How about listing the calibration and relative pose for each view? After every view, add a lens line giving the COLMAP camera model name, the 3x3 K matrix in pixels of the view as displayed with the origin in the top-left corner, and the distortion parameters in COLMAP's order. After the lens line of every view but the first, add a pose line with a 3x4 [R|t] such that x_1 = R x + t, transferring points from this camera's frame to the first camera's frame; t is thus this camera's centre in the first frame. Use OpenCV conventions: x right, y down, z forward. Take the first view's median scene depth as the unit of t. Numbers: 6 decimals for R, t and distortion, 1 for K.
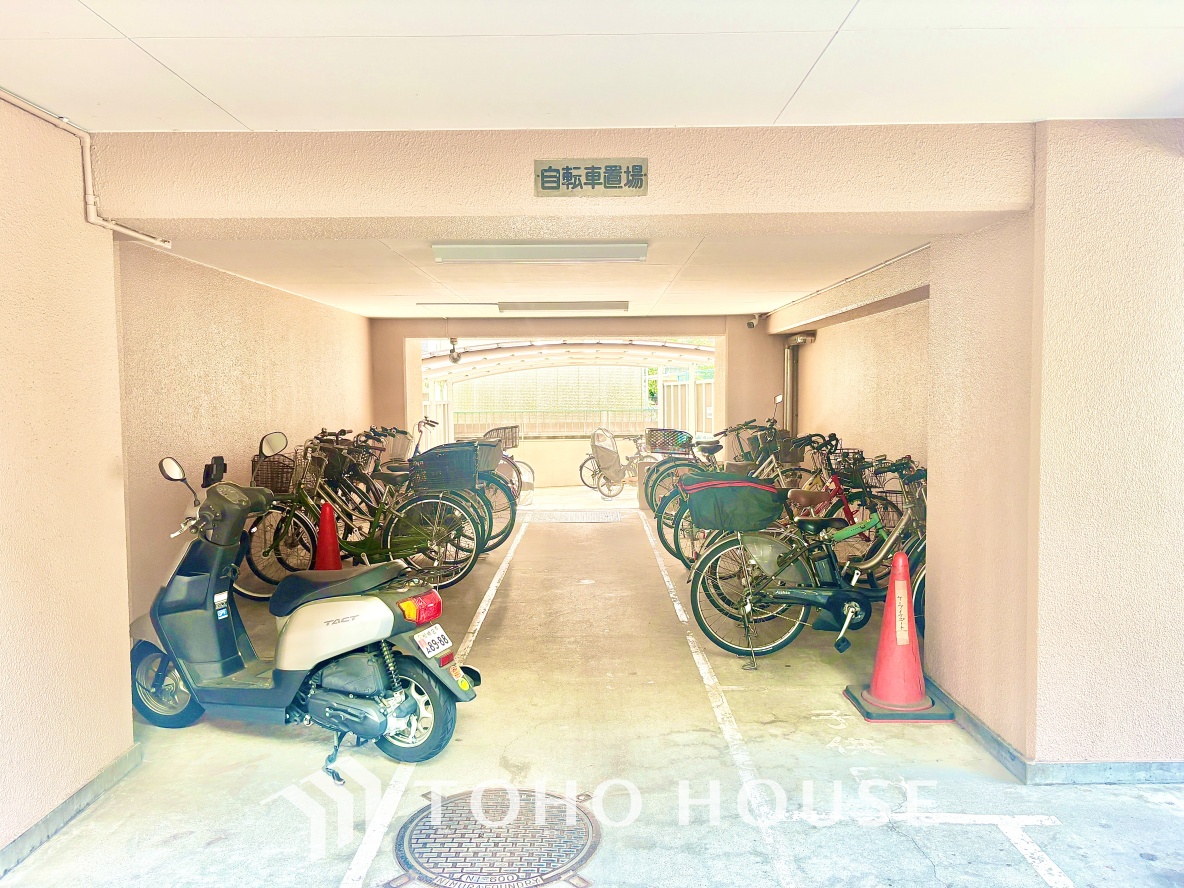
lens RADIAL K [[900.3, 0, 592.0], [0, 900.3, 444.0], [0, 0, 1]] dist [0.001711, -0.000886]
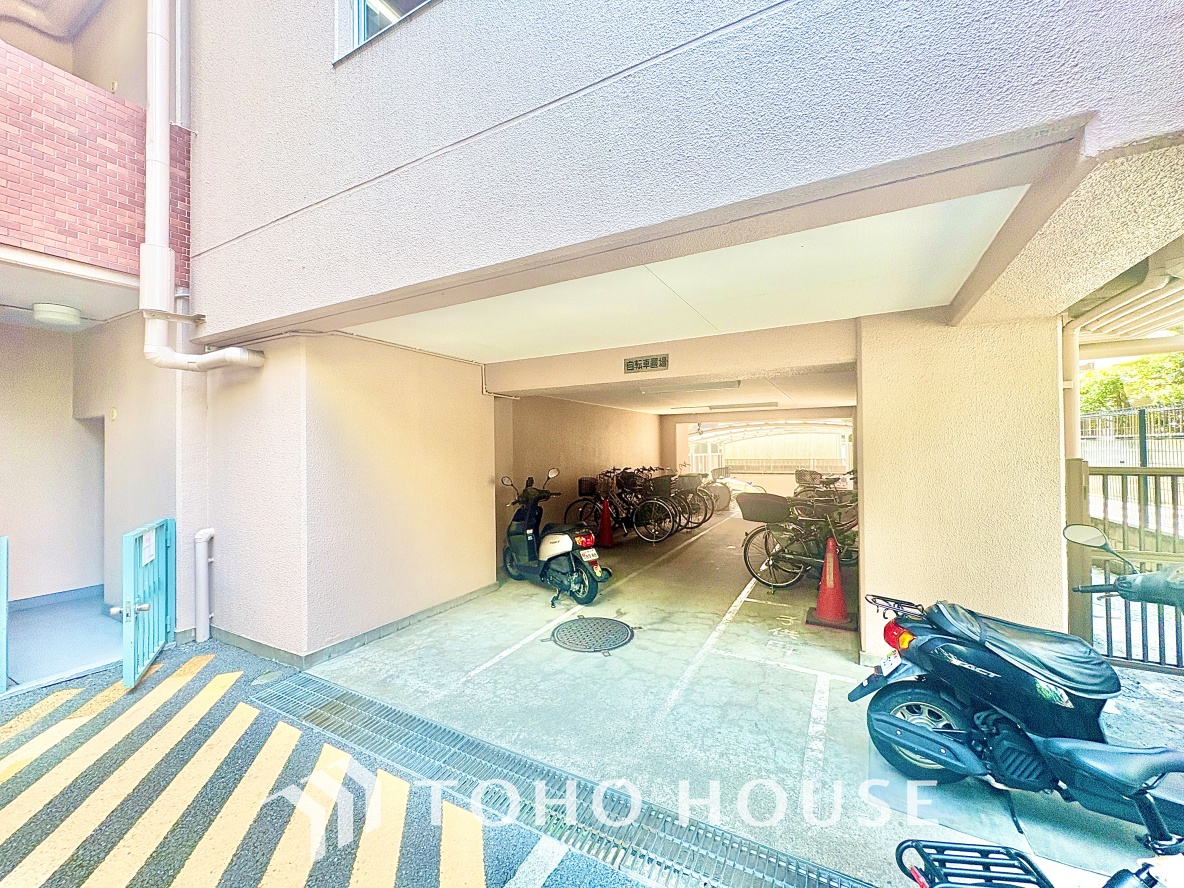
lens RADIAL K [[471.7, 0, 591.9], [0, 471.7, 445.0], [0, 0, 1]] dist [0.000694, 0.000021]
pose [[0.880711, -0.004405, -0.473634, 0.431924], [-0.025260, 0.998097, -0.056255, -0.007703], [0.472980, 0.061508, 0.878923, -0.142404]]
